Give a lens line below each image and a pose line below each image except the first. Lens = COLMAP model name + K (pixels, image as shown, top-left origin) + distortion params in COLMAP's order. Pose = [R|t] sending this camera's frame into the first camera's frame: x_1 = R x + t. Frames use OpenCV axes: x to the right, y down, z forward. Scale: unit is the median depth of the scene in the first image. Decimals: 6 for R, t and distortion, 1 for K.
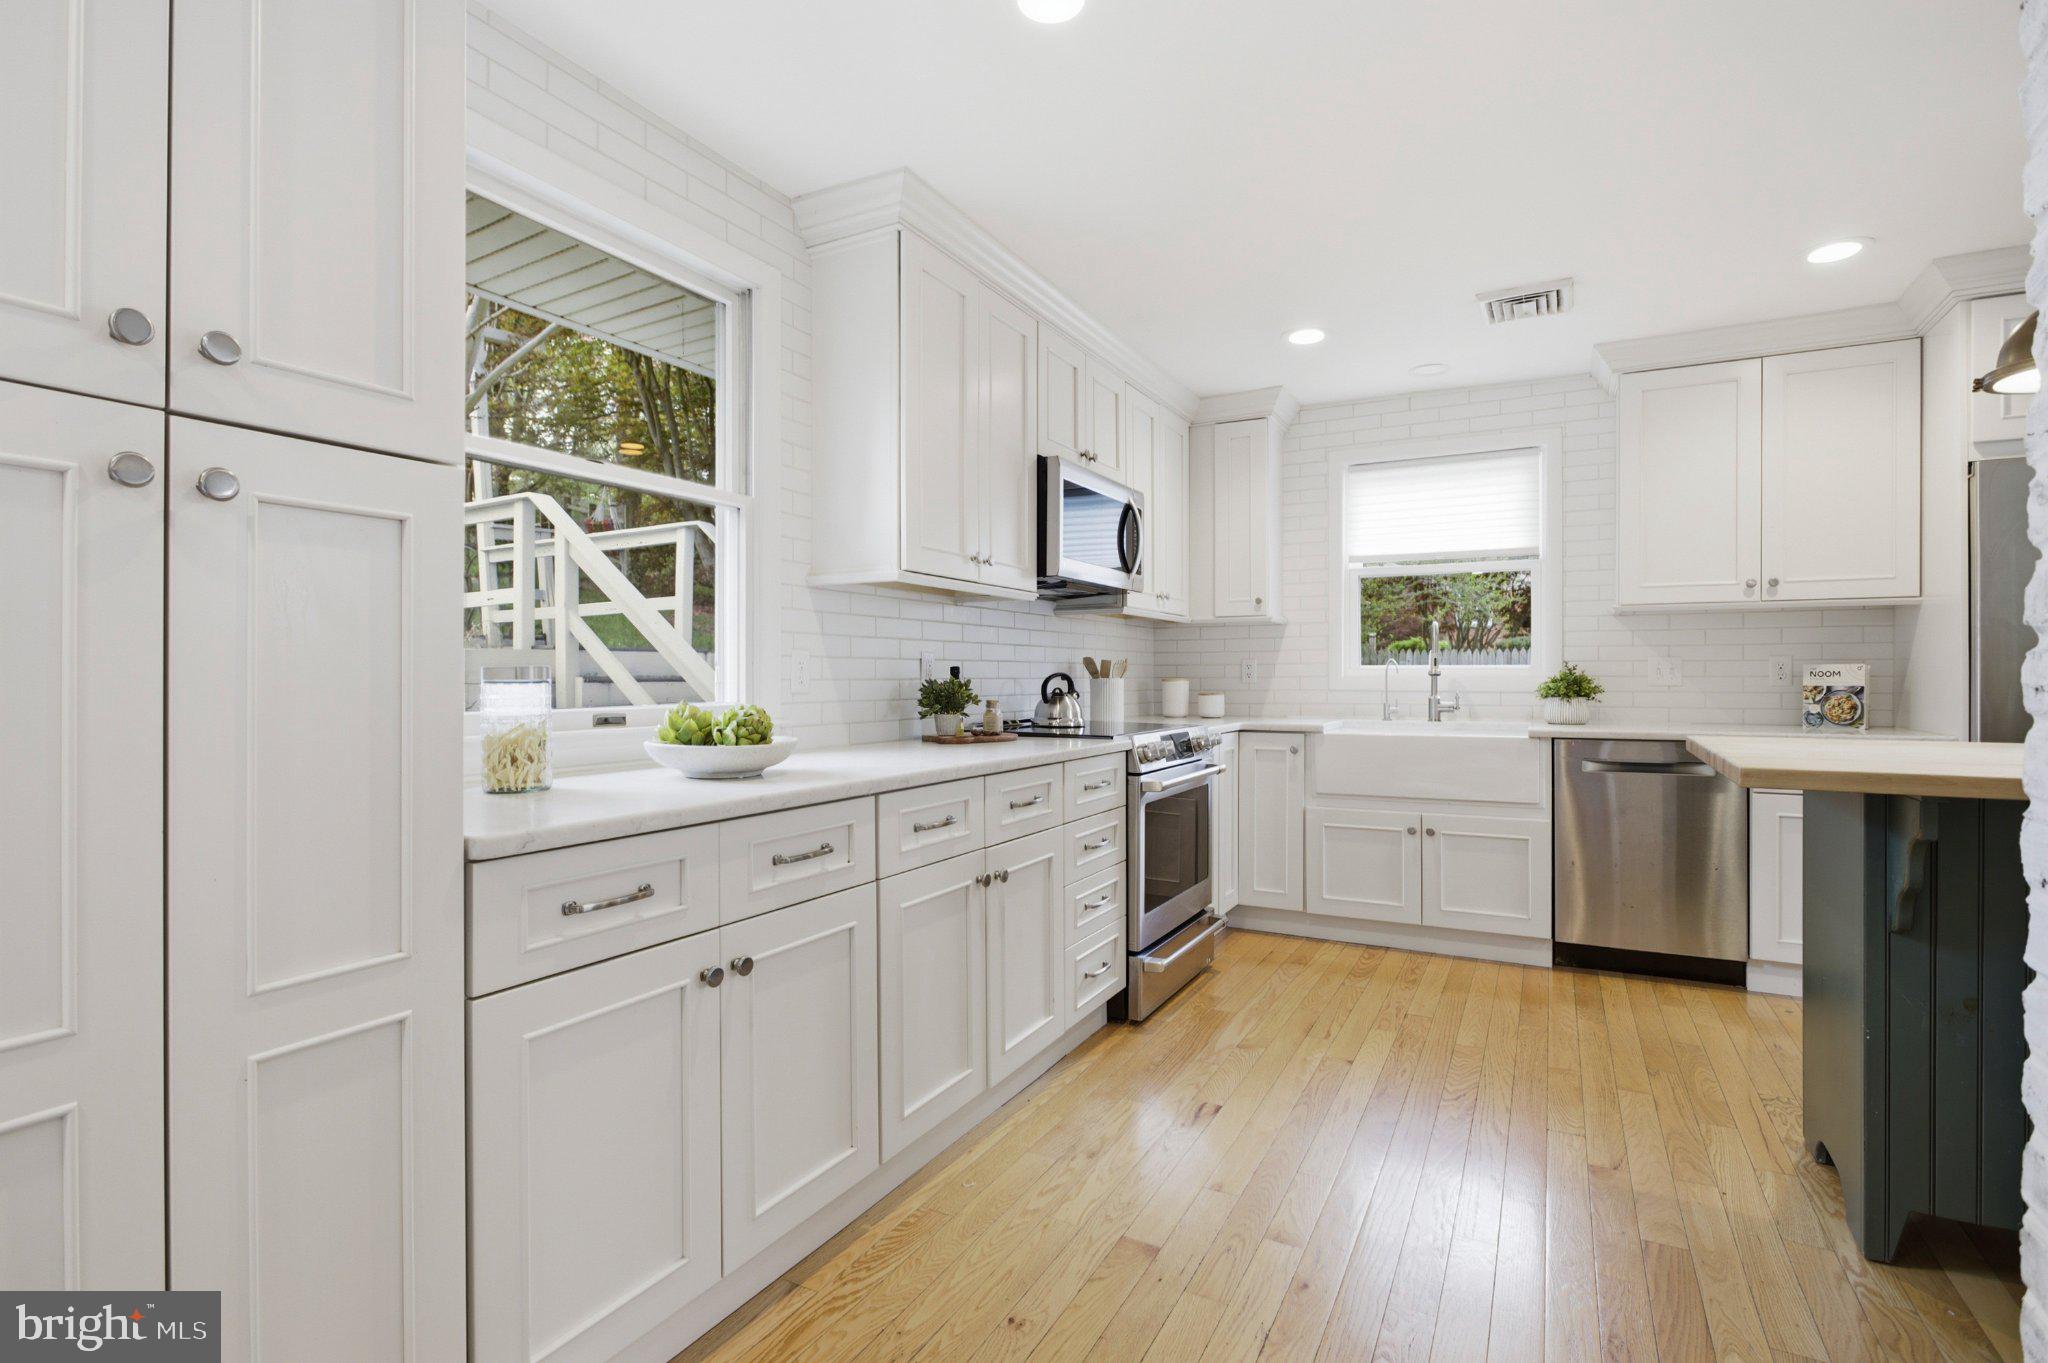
lens RADIAL K [[983.6, 0, 1029.6], [0, 983.6, 673.3], [0, 0, 1]] dist [-0.013490, 0.004052]
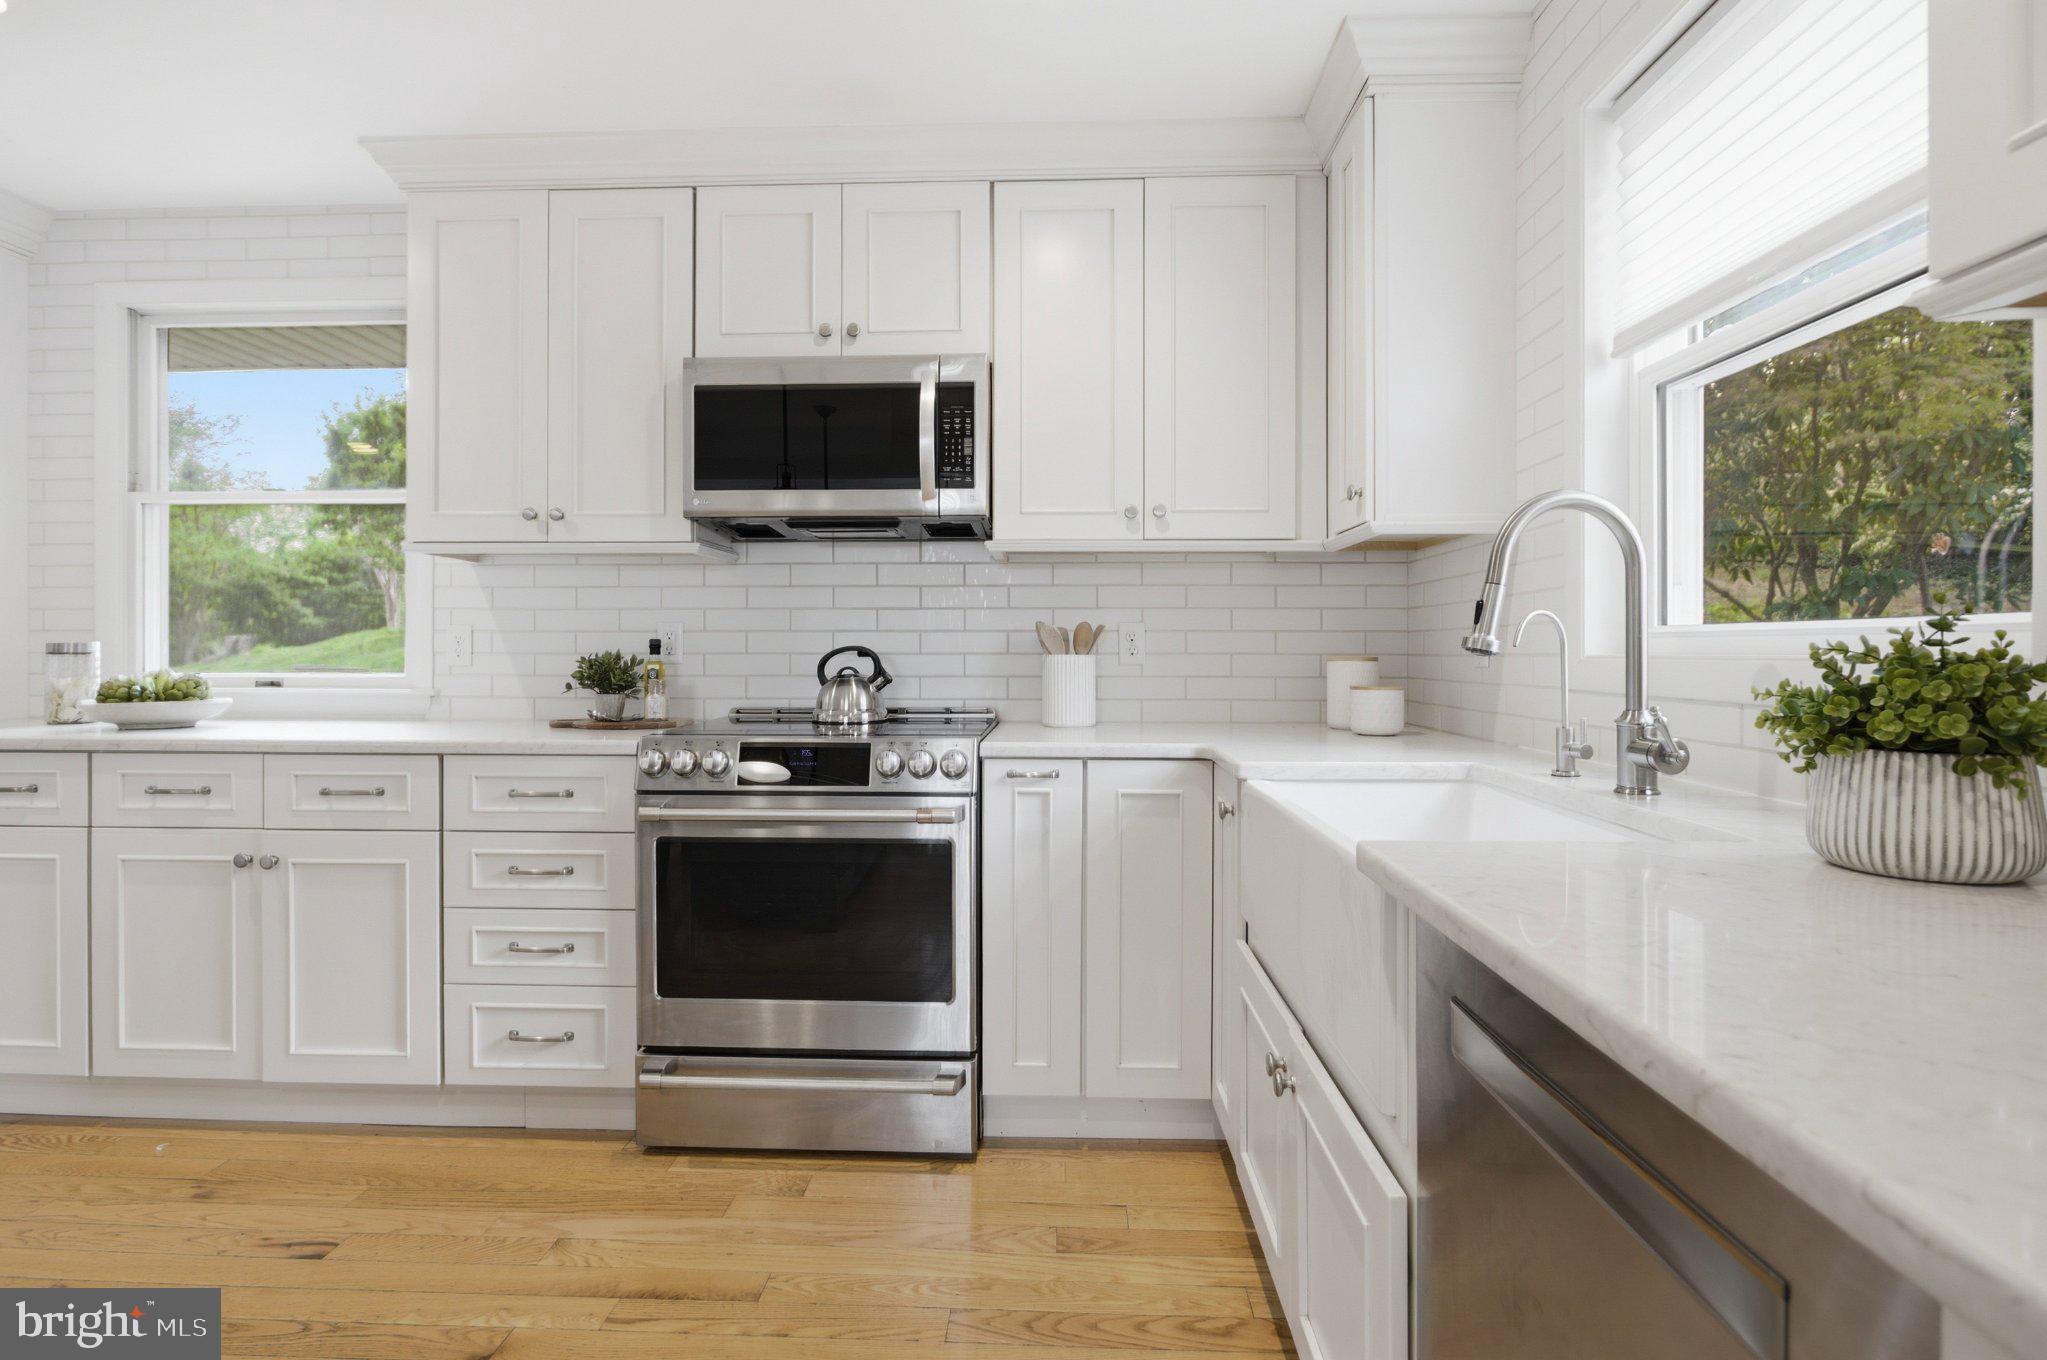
lens RADIAL K [[983.1, 0, 1022.4], [0, 983.1, 660.5], [0, 0, 1]] dist [-0.013490, 0.004052]
pose [[0.435367, 0.008805, -0.900210, 0.770426], [0.000879, 0.999948, 0.010206, 0.002728], [0.900253, -0.005235, 0.435336, 0.851834]]
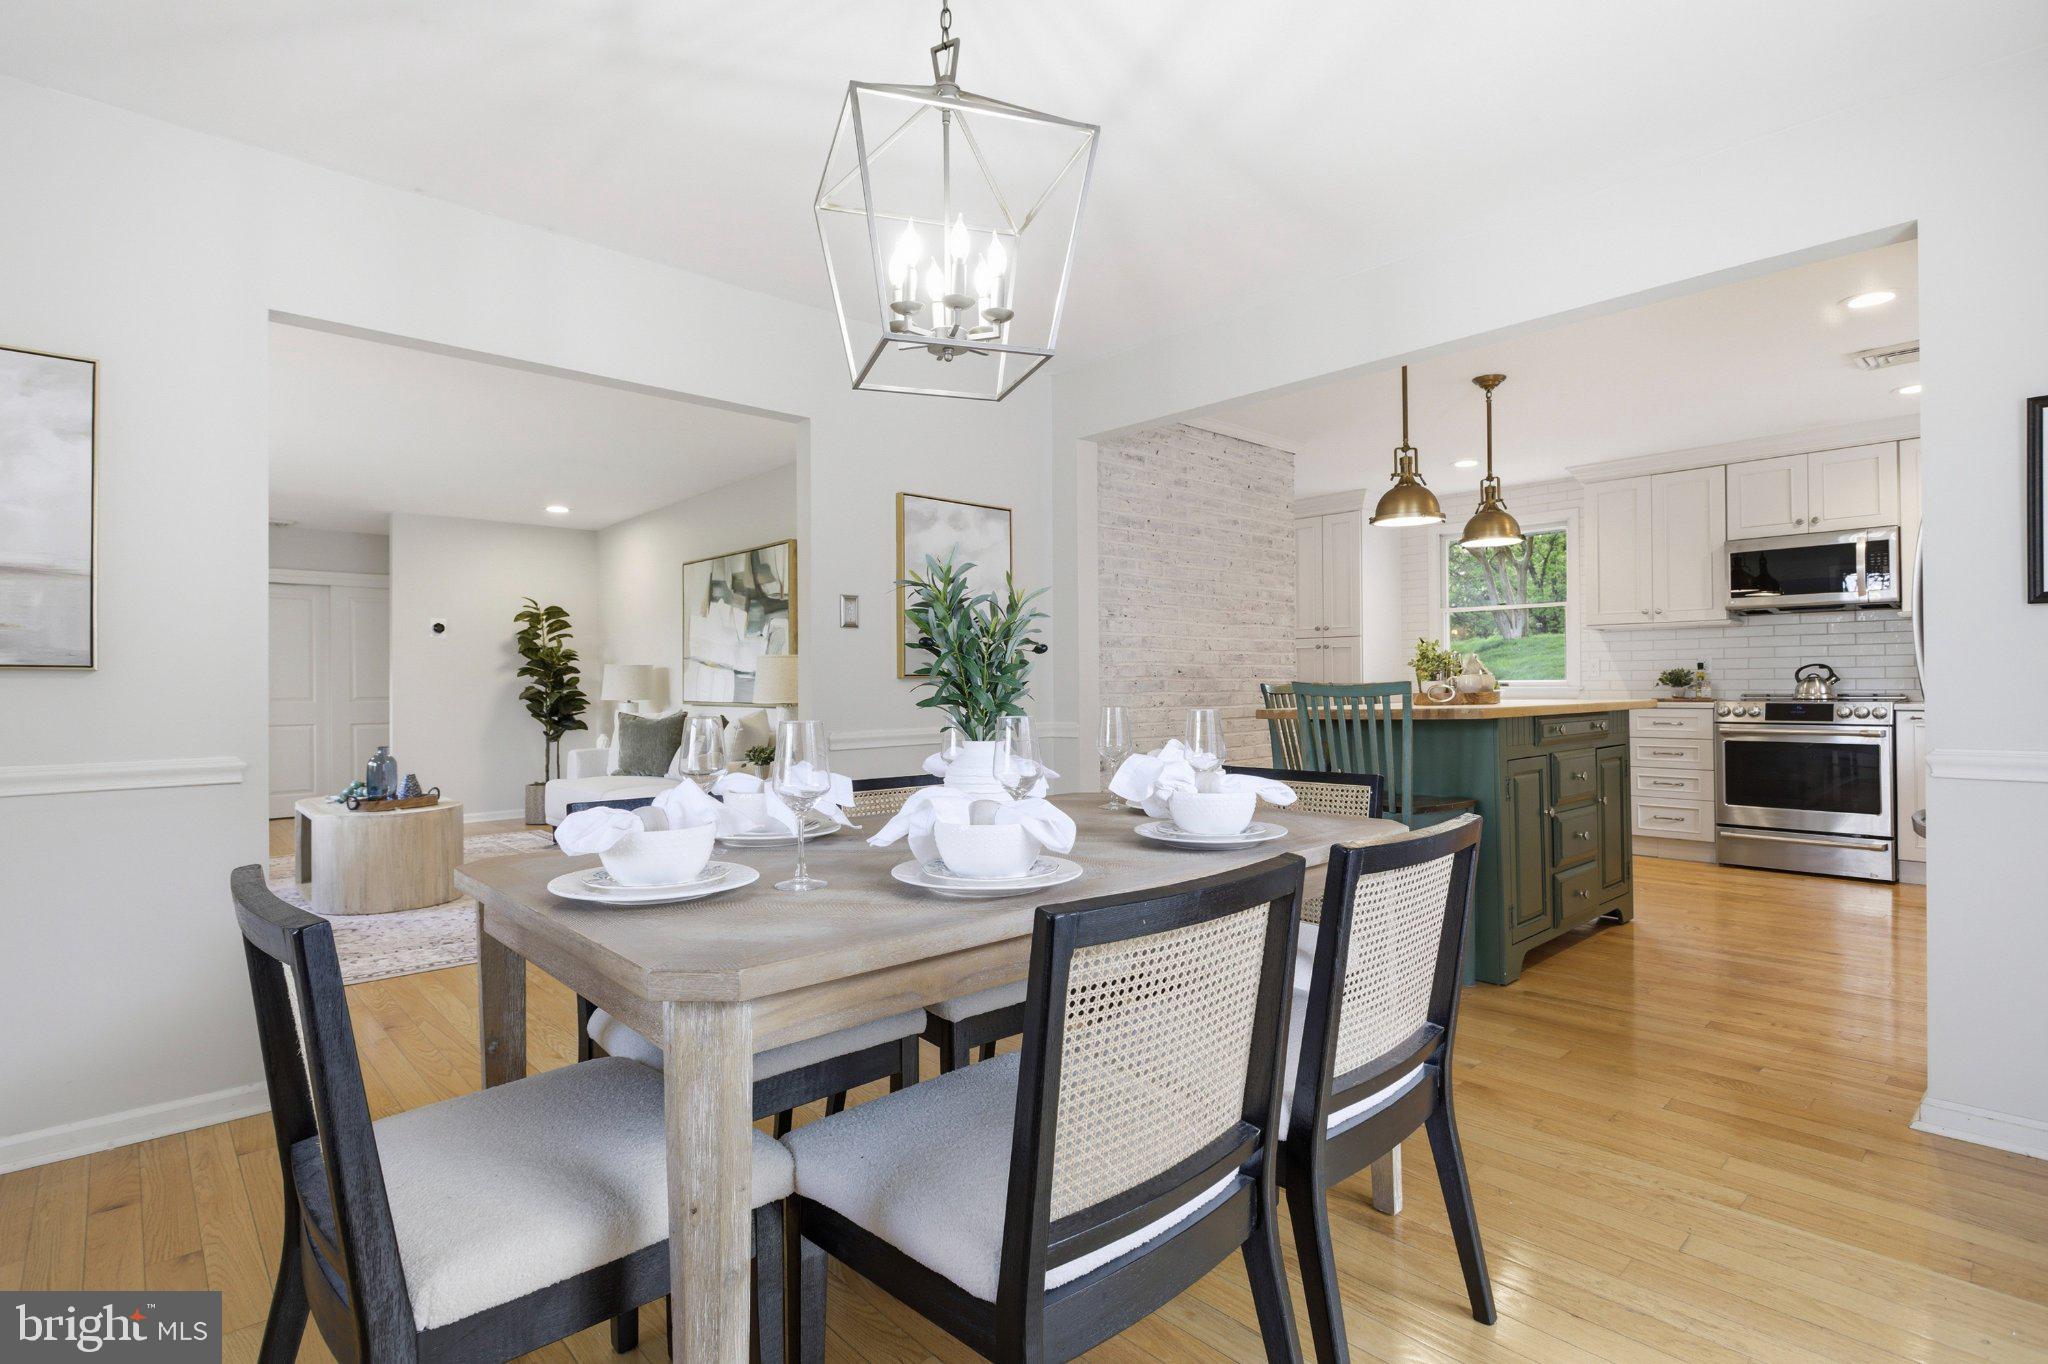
lens RADIAL K [[983.6, 0, 1022.0], [0, 983.6, 676.5], [0, 0, 1]] dist [-0.013490, 0.004052]
pose [[-0.327542, -0.004971, -0.944824, 1.968364], [0.010739, 0.999902, -0.008983, 0.020717], [0.944776, -0.013088, -0.327456, 0.359312]]
